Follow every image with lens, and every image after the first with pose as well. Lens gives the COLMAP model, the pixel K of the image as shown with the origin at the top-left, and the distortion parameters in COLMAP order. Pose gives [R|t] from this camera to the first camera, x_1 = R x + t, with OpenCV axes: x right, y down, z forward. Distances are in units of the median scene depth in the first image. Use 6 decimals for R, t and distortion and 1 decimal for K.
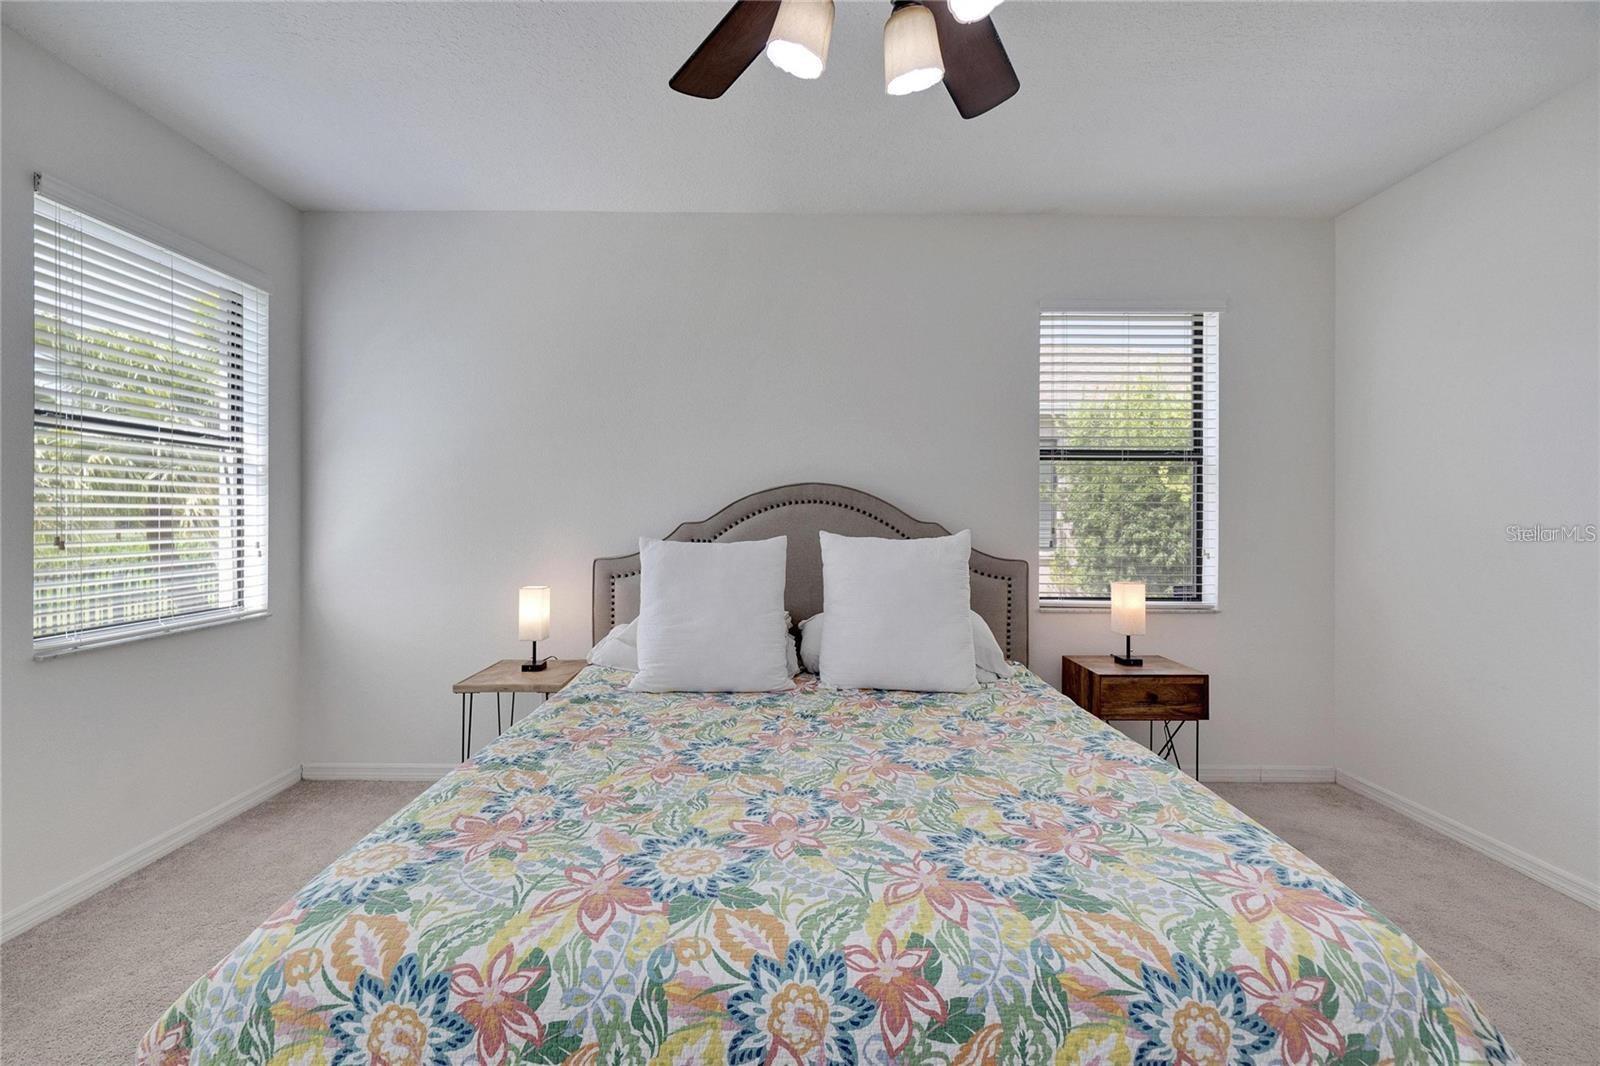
lens RADIAL K [[618.9, 0, 798.7], [0, 618.9, 525.5], [0, 0, 1]] dist [0.000489, -0.000601]
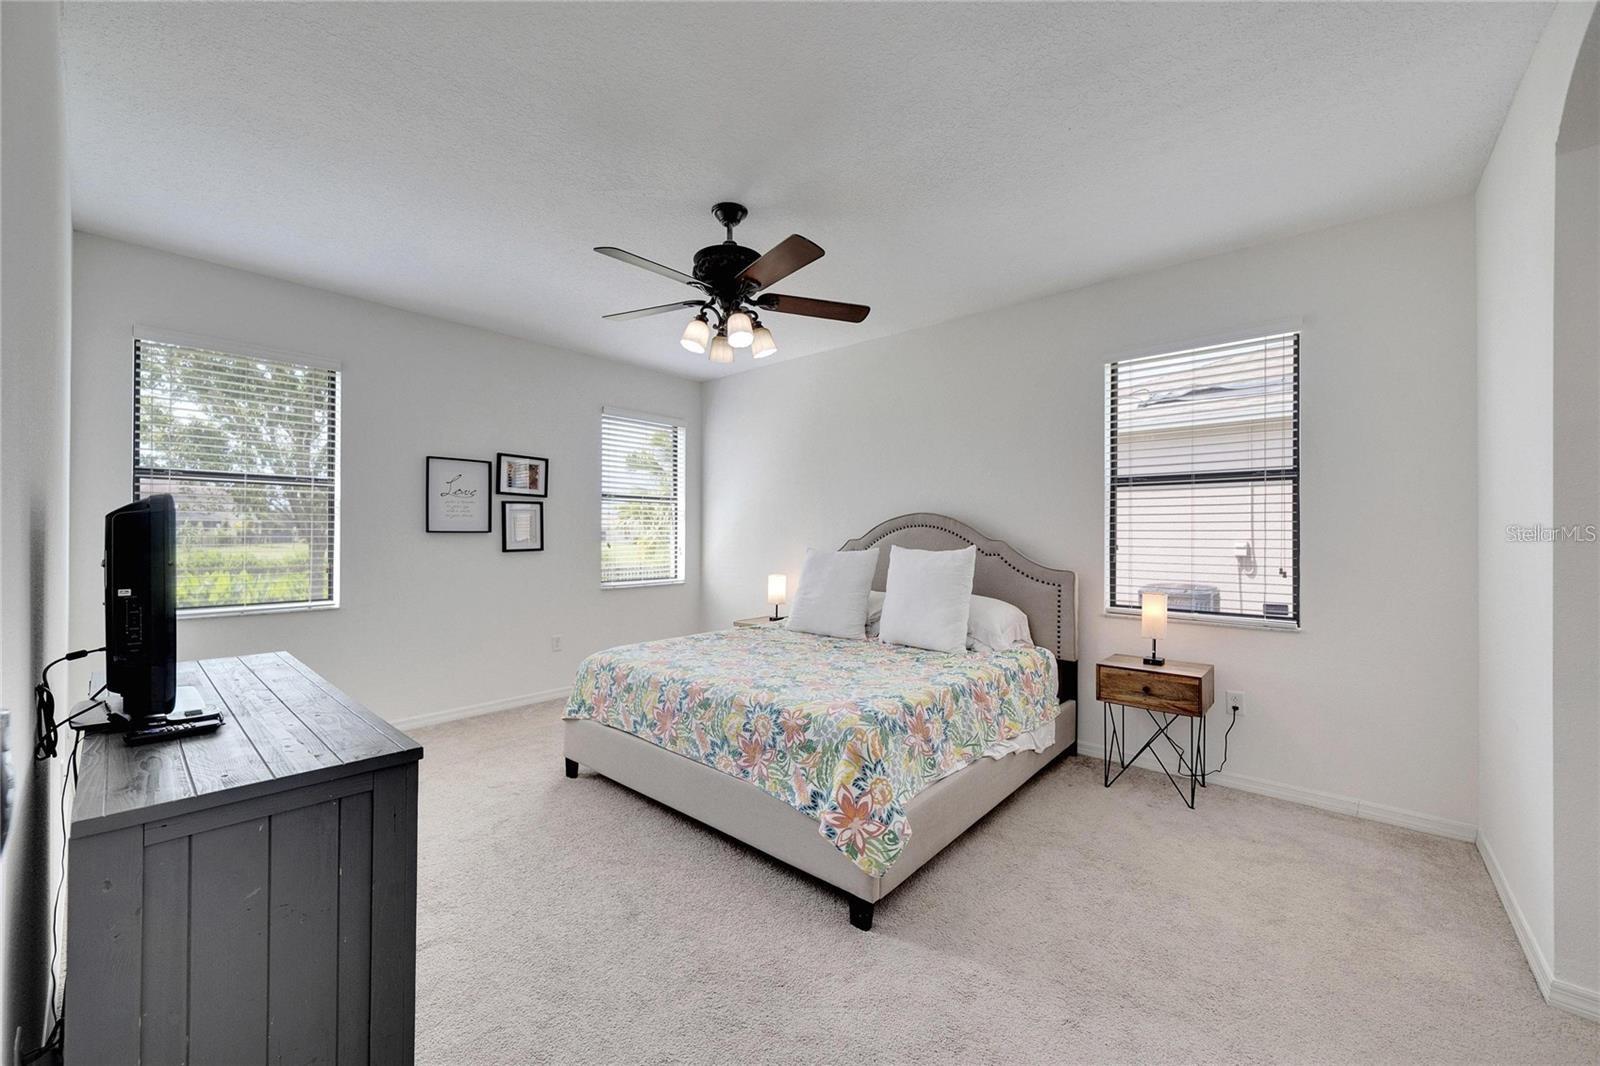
lens RADIAL K [[618.9, 0, 807.5], [0, 618.9, 541.2], [0, 0, 1]] dist [0.000489, -0.000601]
pose [[0.755809, 0.007639, -0.654747, 0.847971], [-0.010314, 0.999947, -0.000239, 0.002632], [0.654710, 0.006934, 0.755848, -0.311131]]
